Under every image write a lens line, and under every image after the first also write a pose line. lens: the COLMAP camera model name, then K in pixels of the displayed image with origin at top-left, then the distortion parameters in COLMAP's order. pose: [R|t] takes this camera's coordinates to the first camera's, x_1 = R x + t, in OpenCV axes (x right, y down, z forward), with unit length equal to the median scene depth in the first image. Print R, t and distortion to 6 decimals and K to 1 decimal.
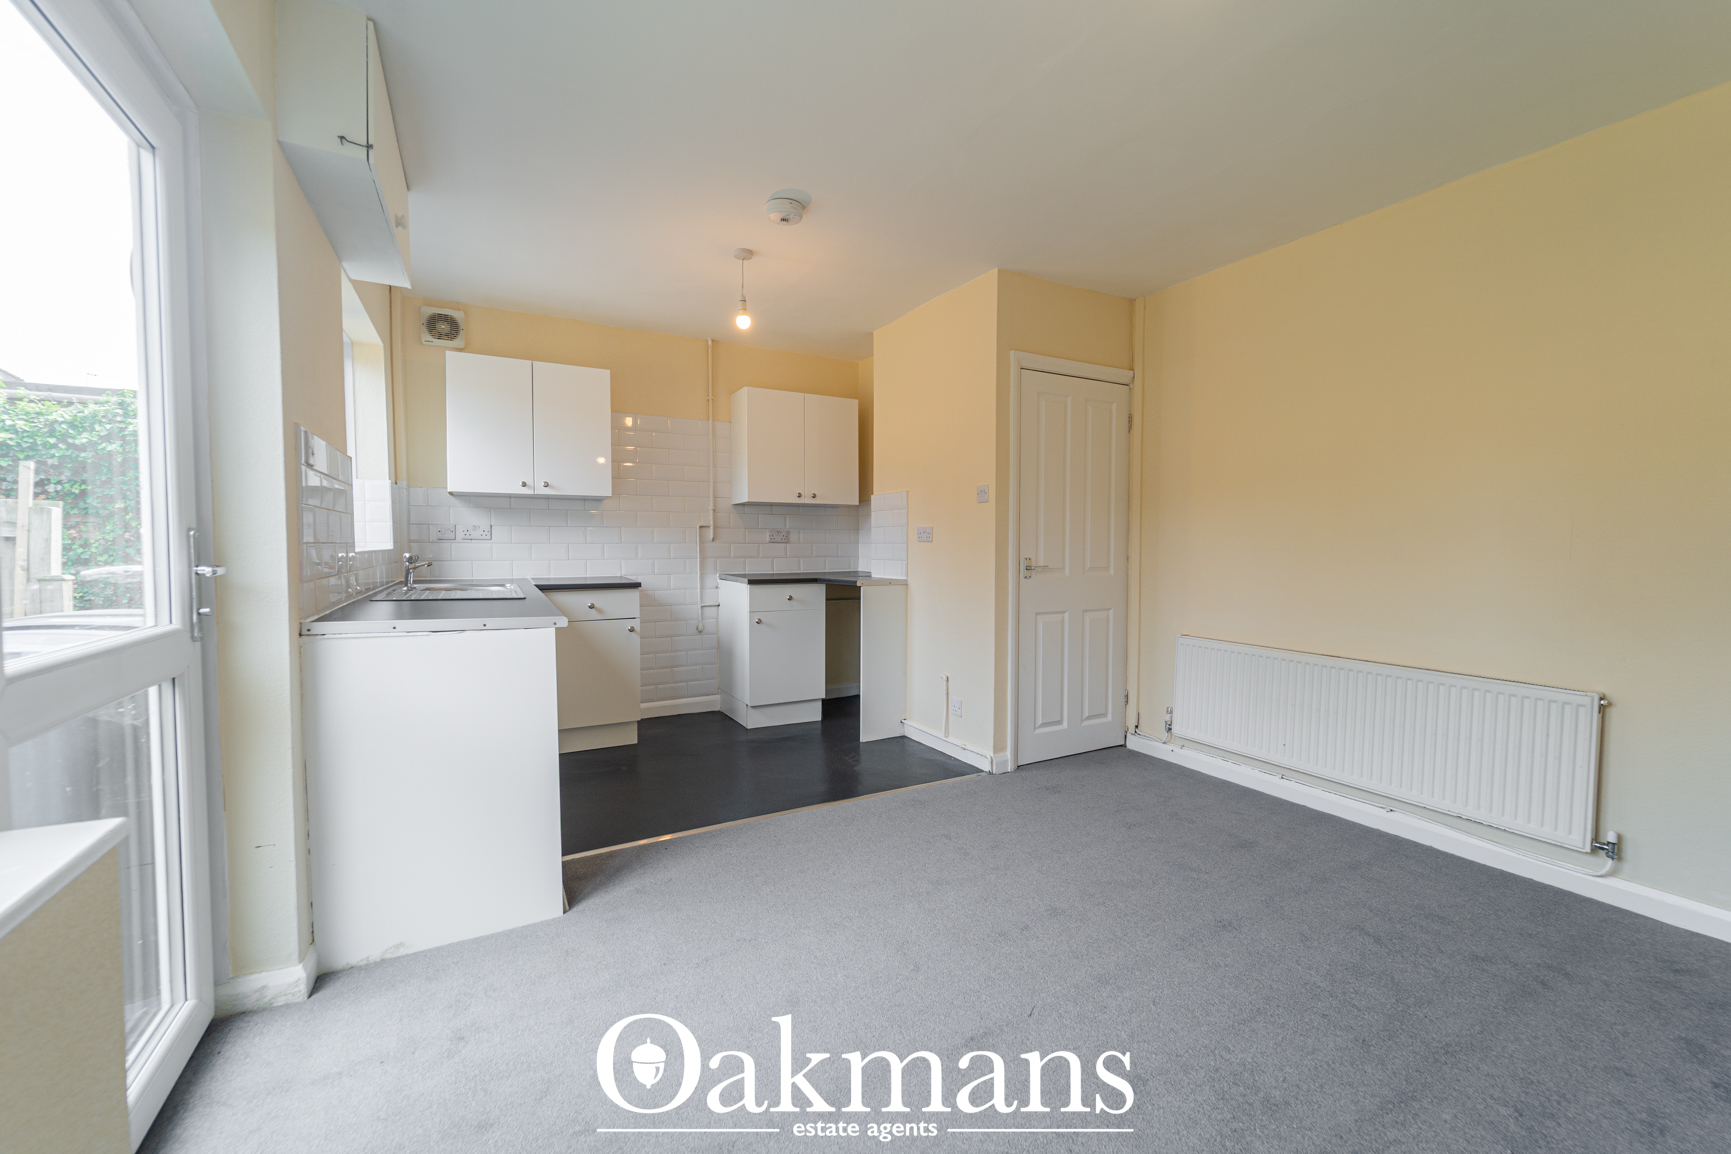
lens RADIAL K [[698.6, 0, 879.7], [0, 698.6, 571.1], [0, 0, 1]] dist [0.000767, -0.000311]
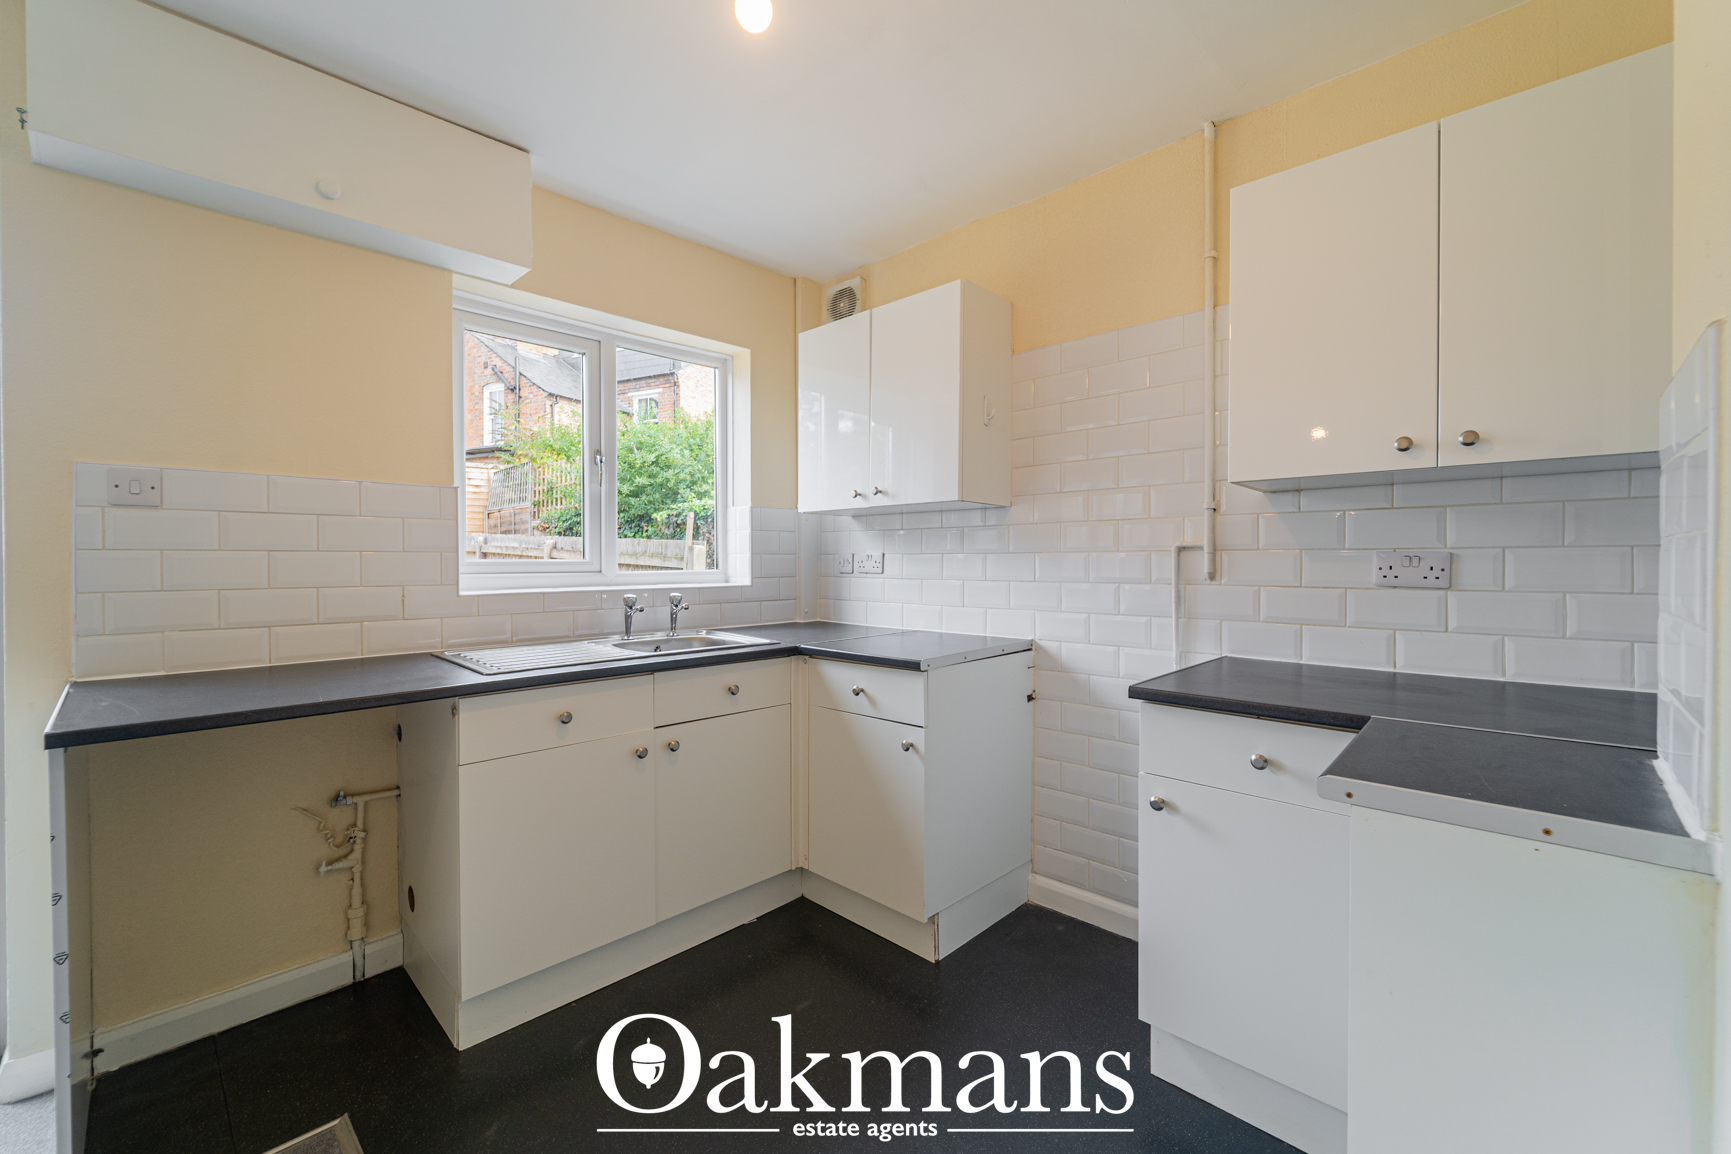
lens RADIAL K [[710.0, 0, 872.3], [0, 710.0, 567.4], [0, 0, 1]] dist [0.003381, -0.000441]
pose [[0.276971, 0.007851, -0.960846, 0.155102], [-0.036268, 0.999339, -0.002289, -0.049884], [0.960194, 0.035482, 0.277073, 0.794946]]
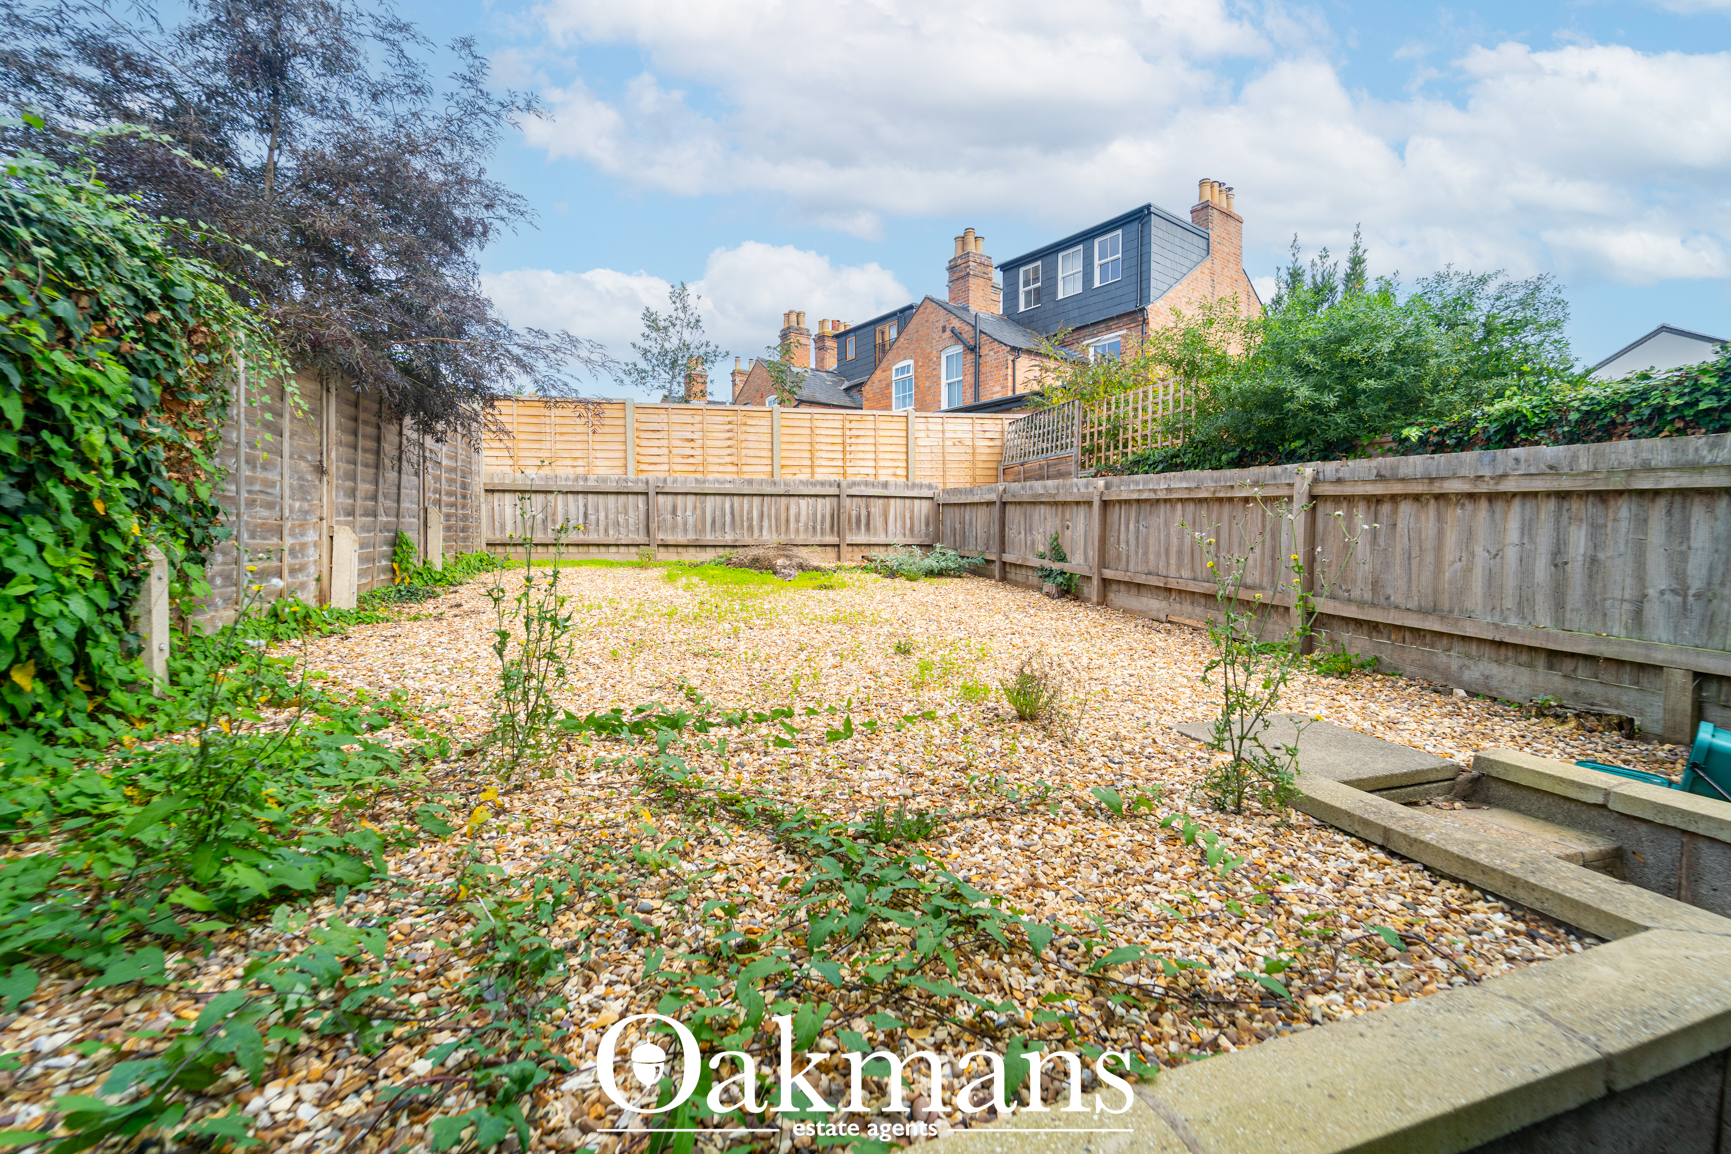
lens RADIAL K [[690.7, 0, 861.9], [0, 690.7, 550.8], [0, 0, 1]] dist [0.000753, -0.000065]
pose [[-0.211103, 0.022208, -0.977211, -0.449883], [-0.036270, 0.998875, 0.030536, 0.015970], [0.976791, 0.041890, -0.210061, 0.162846]]
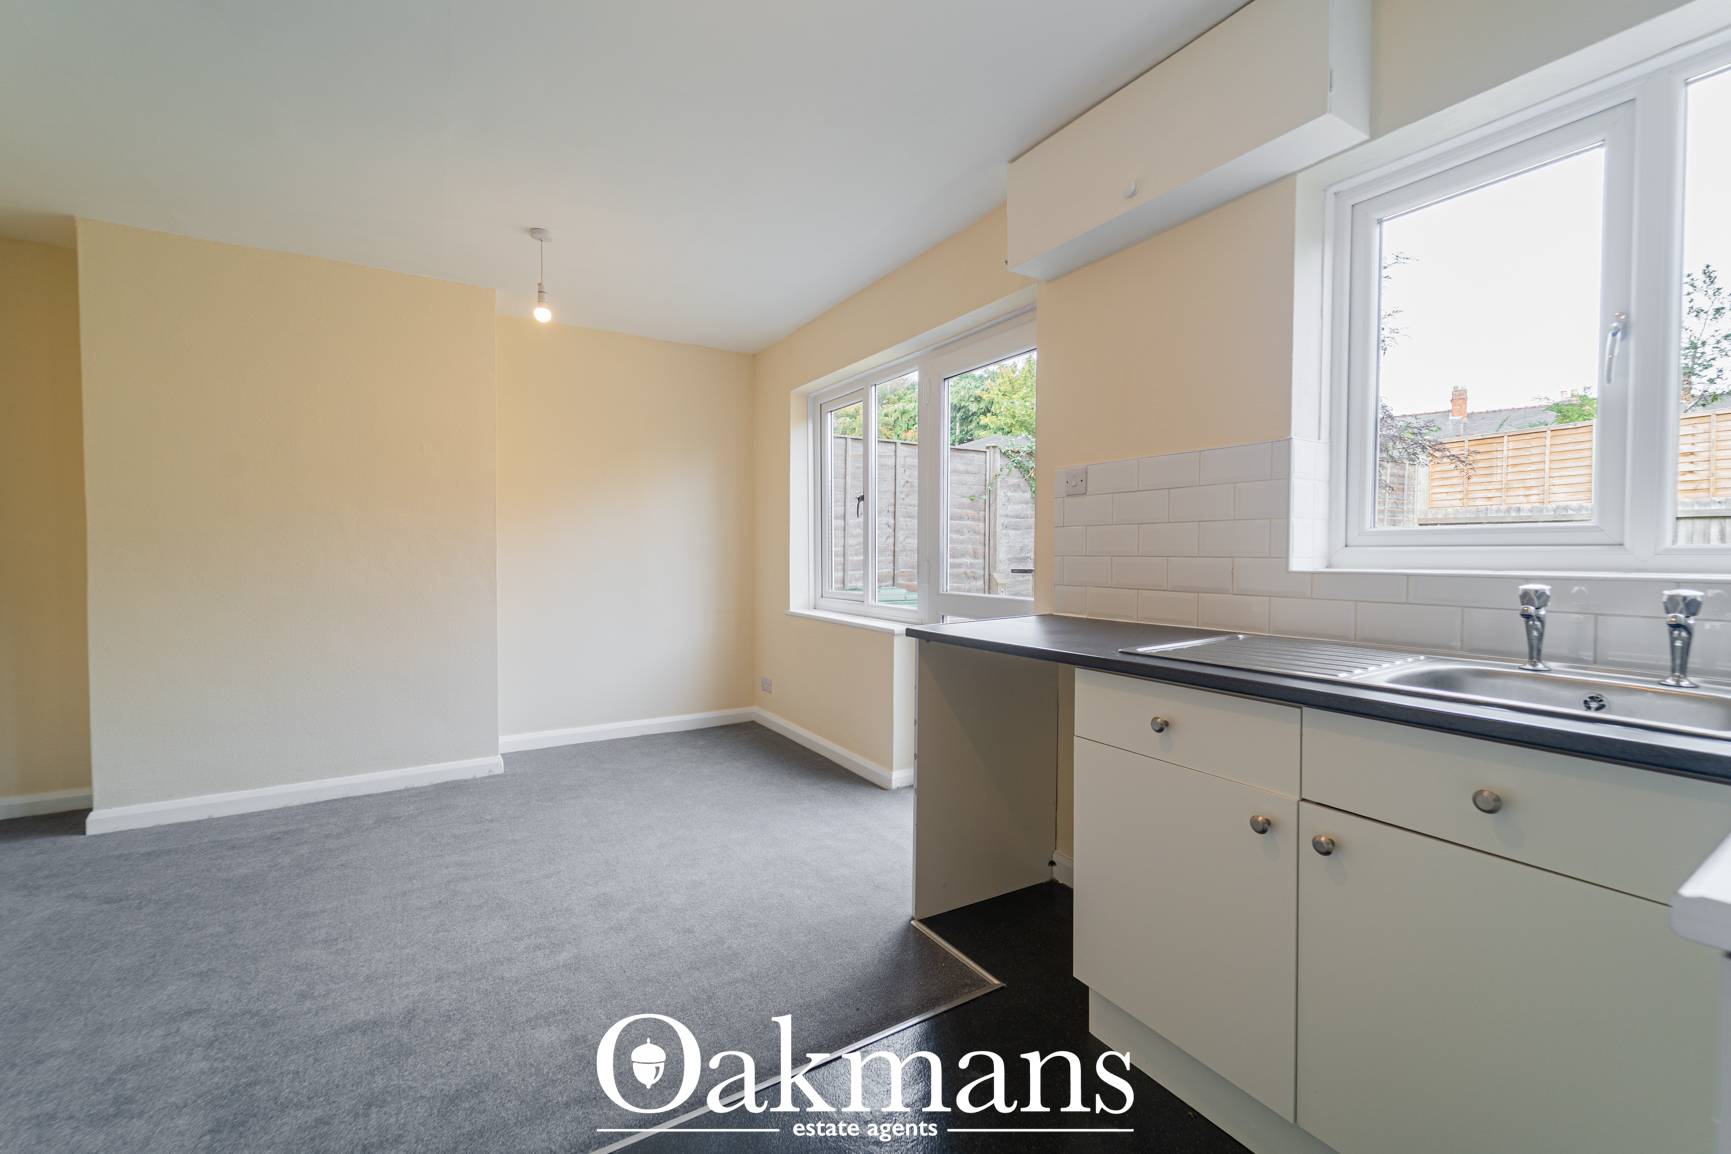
lens RADIAL K [[709.9, 0, 860.9], [0, 709.9, 567.1], [0, 0, 1]] dist [0.006350, -0.003418]
pose [[-0.999868, -0.003769, -0.015780, -0.193673], [-0.004704, 0.998209, 0.059643, -0.045708], [0.015527, 0.059710, -0.998095, 1.090210]]
